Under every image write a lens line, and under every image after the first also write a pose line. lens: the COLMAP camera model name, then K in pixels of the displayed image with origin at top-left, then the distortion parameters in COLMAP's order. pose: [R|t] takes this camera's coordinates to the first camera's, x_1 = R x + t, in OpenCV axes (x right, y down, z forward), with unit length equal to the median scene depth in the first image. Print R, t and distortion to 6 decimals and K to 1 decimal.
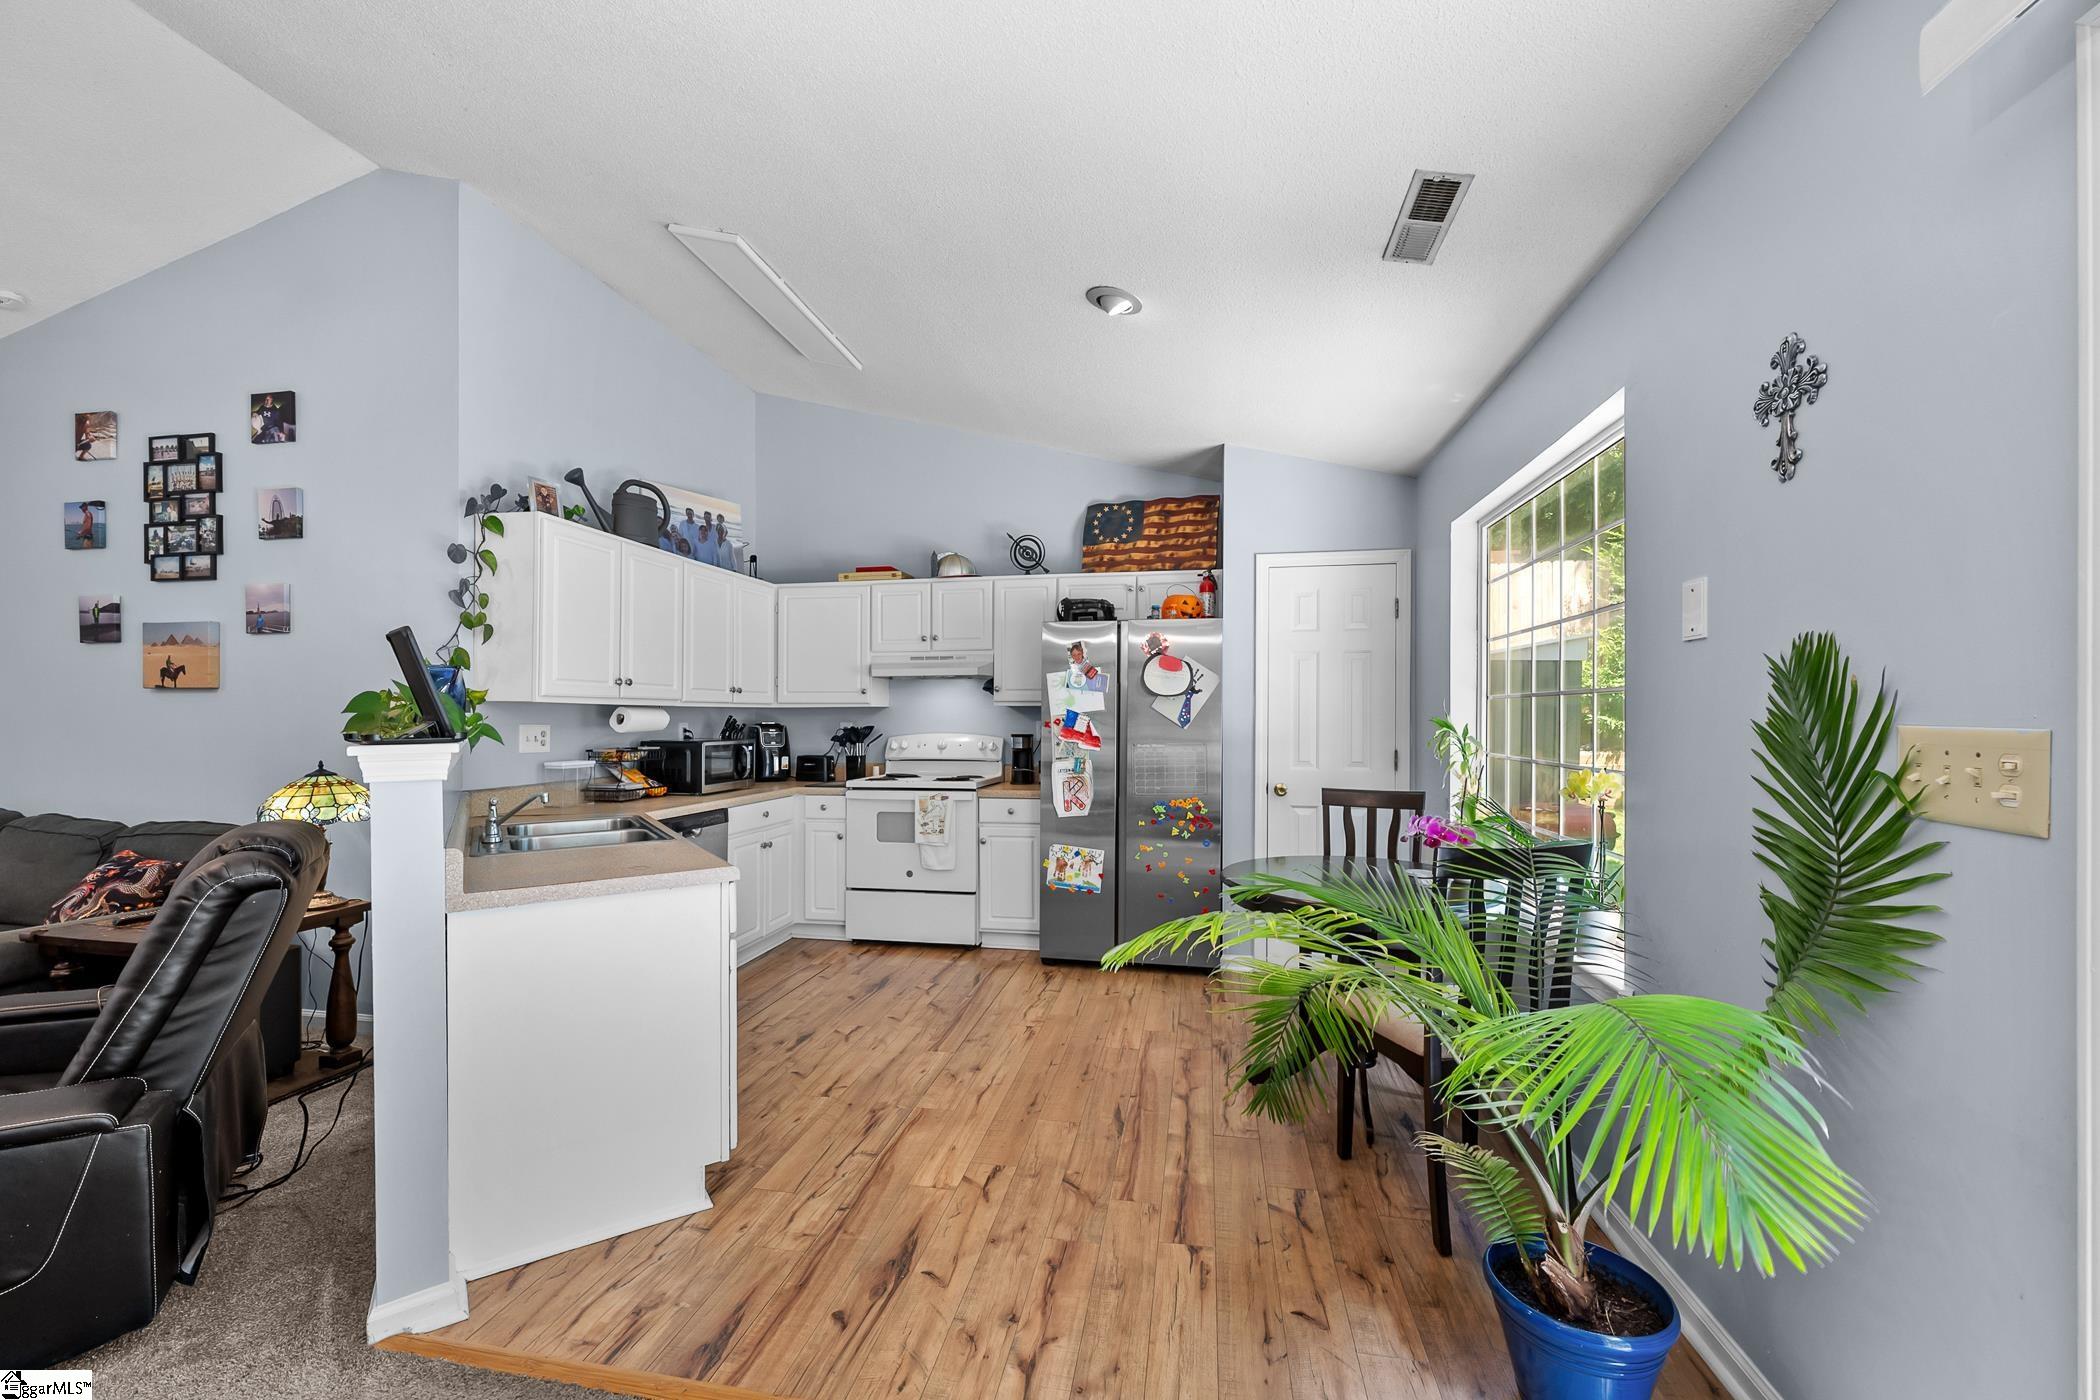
lens RADIAL K [[840.2, 0, 1048.6], [0, 840.2, 716.3], [0, 0, 1]] dist [-0.000103, 0.000285]
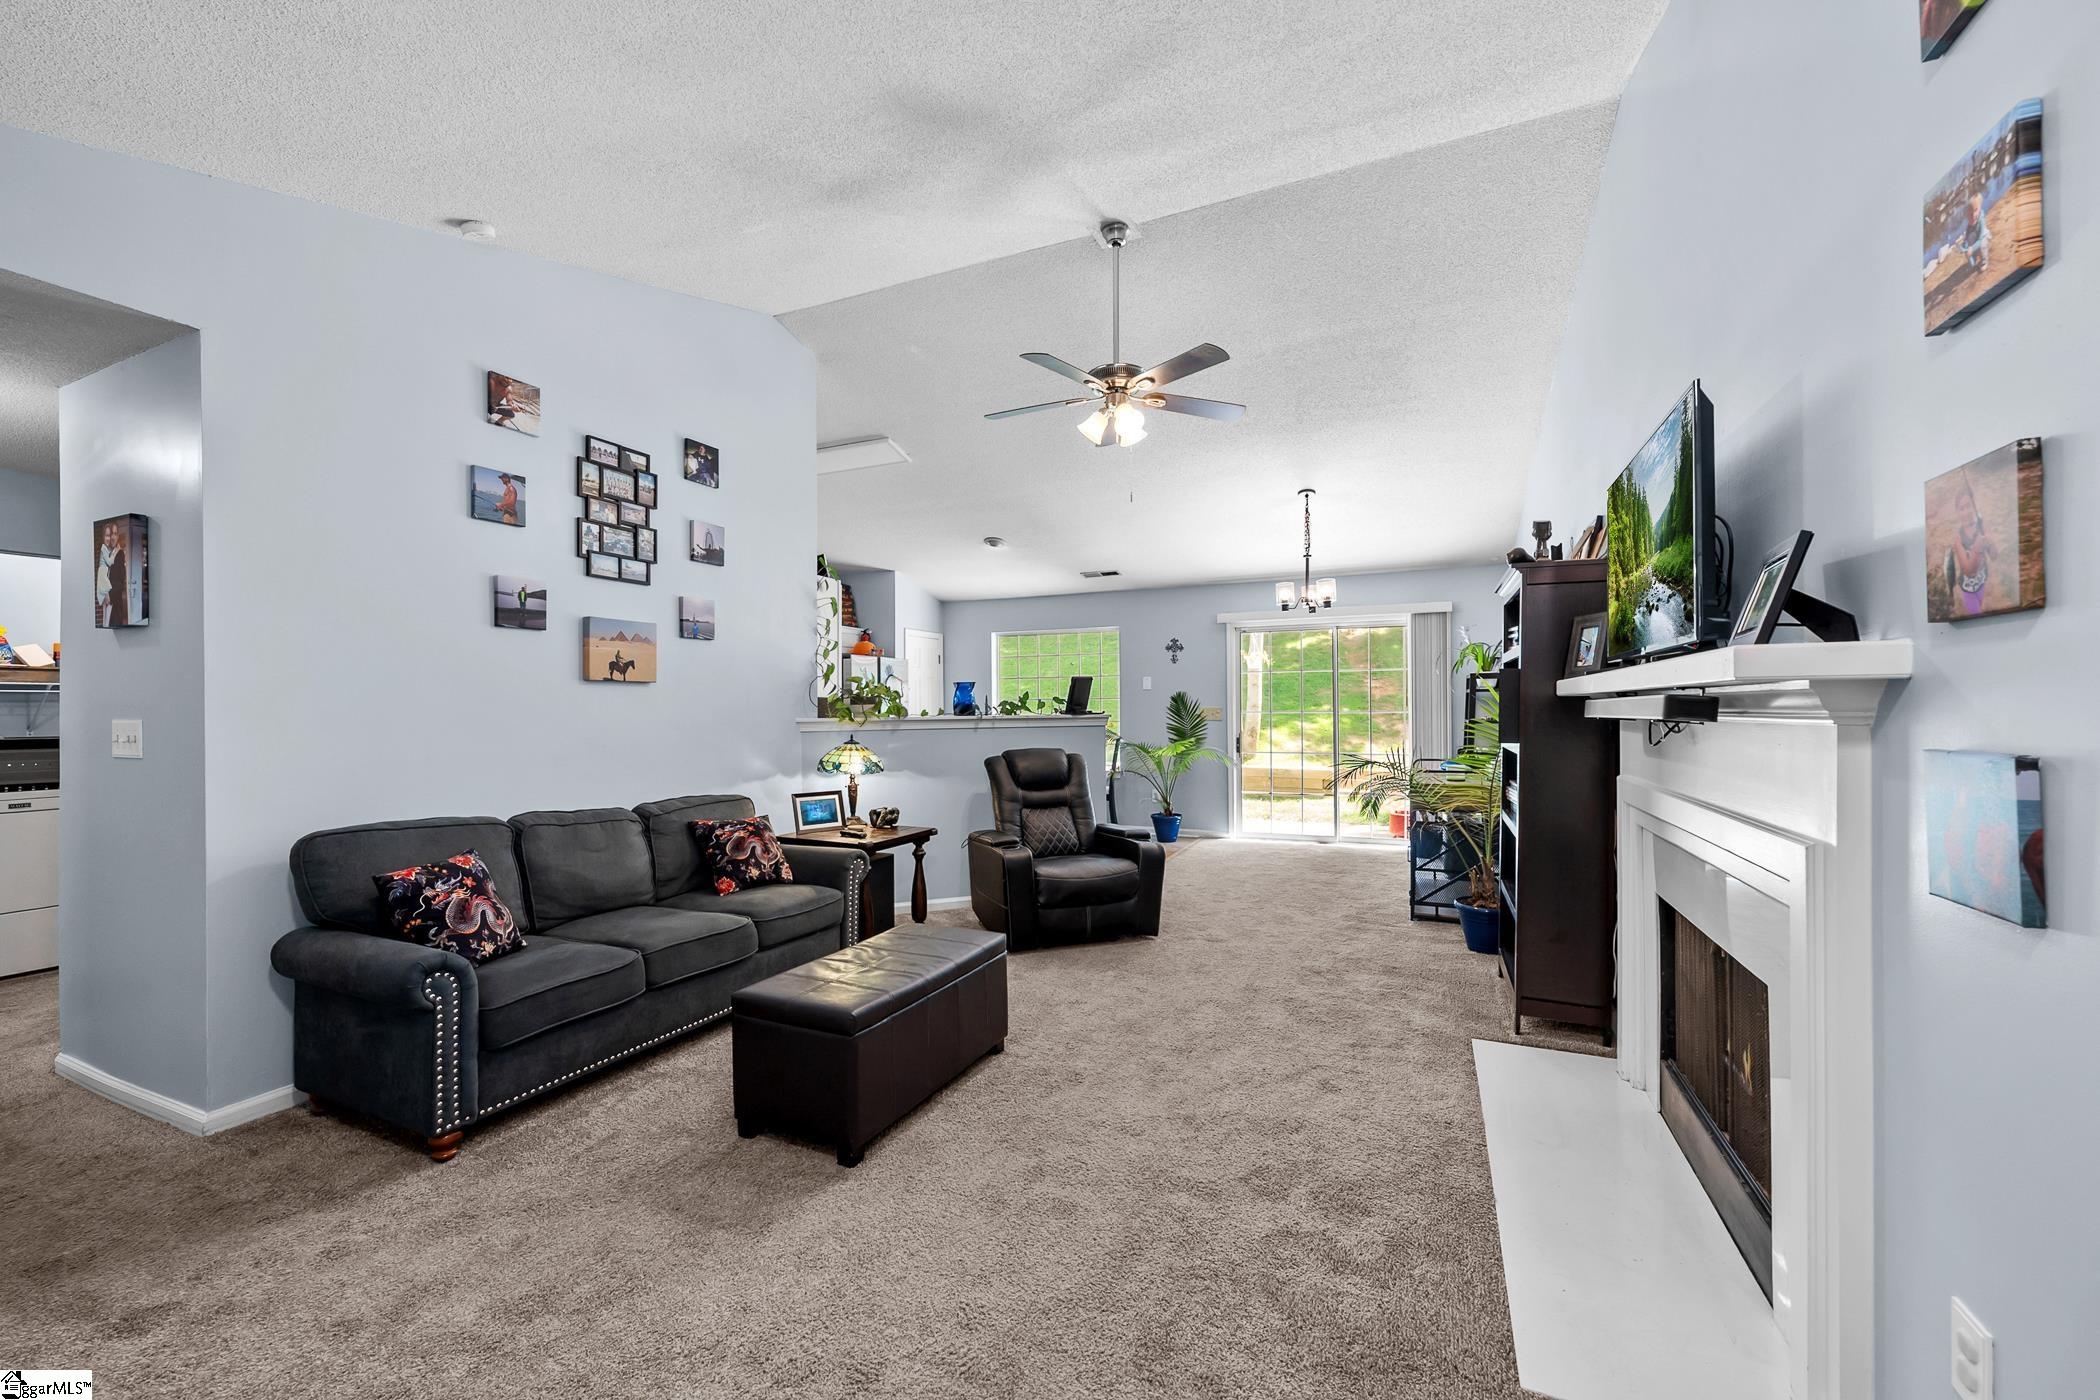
lens RADIAL K [[823.6, 0, 1046.7], [0, 823.6, 709.0], [0, 0, 1]] dist [-0.000032, -0.000084]
pose [[0.237001, -0.003021, 0.971505, -1.920233], [0.004880, 0.999986, 0.001919, 0.002524], [-0.971497, 0.004286, 0.237012, 0.222262]]
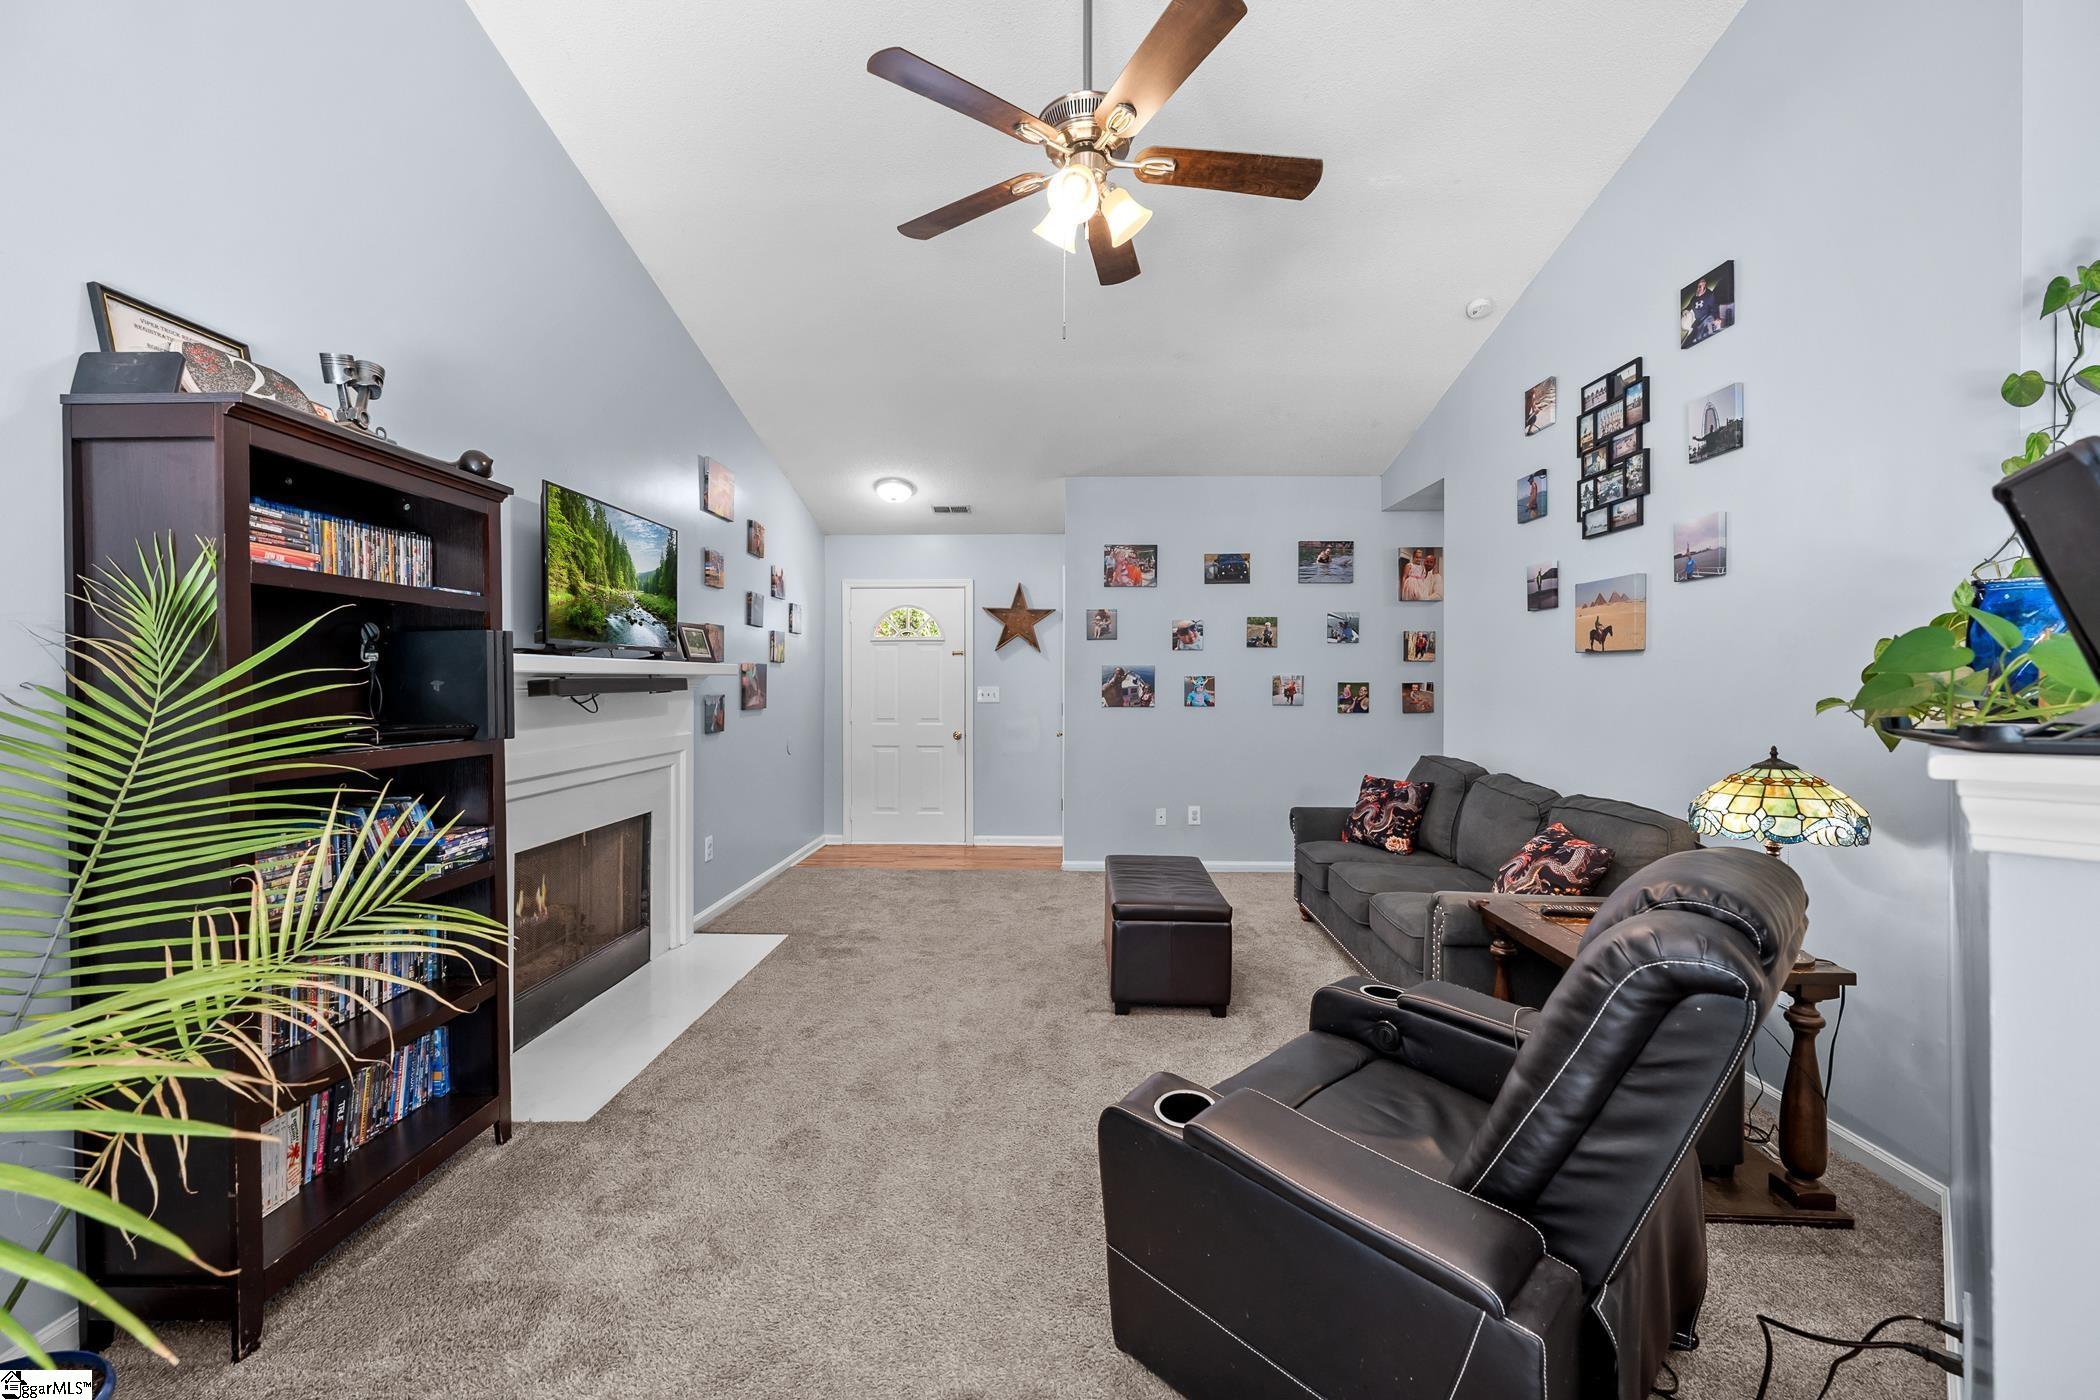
lens RADIAL K [[832.6, 0, 1041.5], [0, 832.6, 685.7], [0, 0, 1]] dist [-0.001156, -0.000078]
pose [[0.164337, 0.004731, -0.986393, -0.242665], [-0.001842, 0.999988, 0.004489, 0.000940], [0.986403, 0.001079, 0.164344, 0.244971]]
